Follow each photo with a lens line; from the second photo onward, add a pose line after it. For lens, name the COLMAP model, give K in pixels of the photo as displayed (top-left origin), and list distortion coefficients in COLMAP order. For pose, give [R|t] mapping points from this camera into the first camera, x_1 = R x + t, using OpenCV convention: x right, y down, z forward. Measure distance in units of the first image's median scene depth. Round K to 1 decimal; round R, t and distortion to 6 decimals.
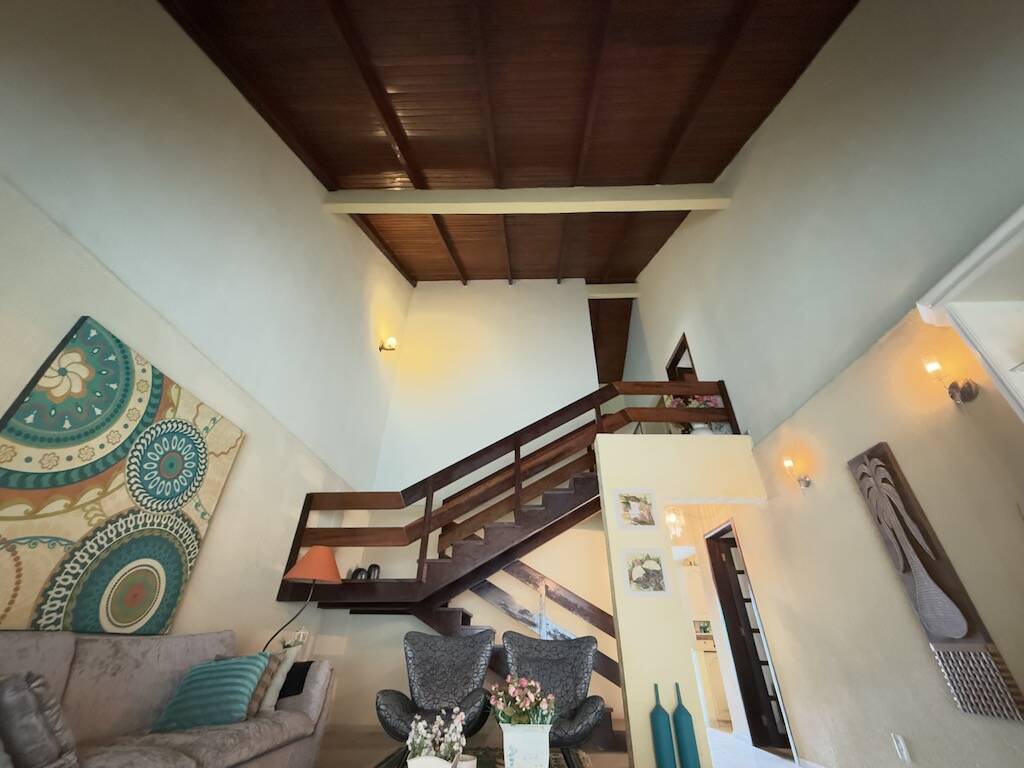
lens RADIAL K [[409.8, 0, 508.7], [0, 409.8, 381.0], [0, 0, 1]] dist [-0.006457, 0.002366]
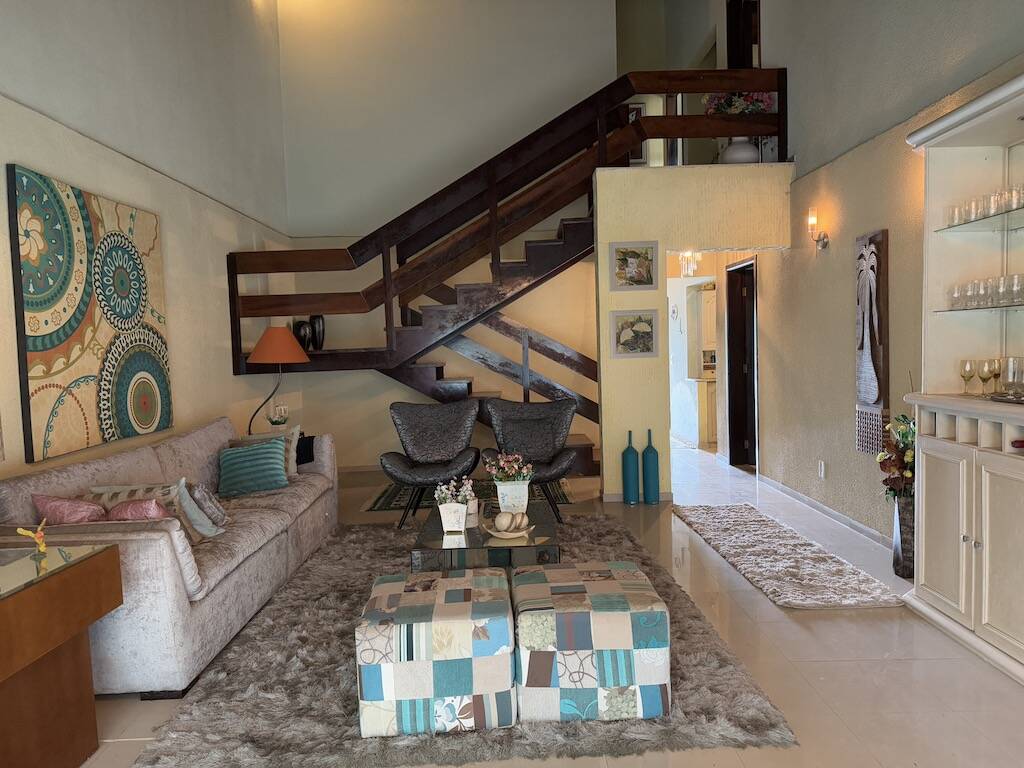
lens RADIAL K [[720.9, 0, 515.4], [0, 720.9, 385.1], [0, 0, 1]] dist [0.058769, -0.064927]
pose [[0.997613, -0.047285, 0.050332, -0.032272], [0.008521, 0.807538, 0.589754, -0.514205], [-0.068531, -0.587917, 0.806013, -0.470911]]
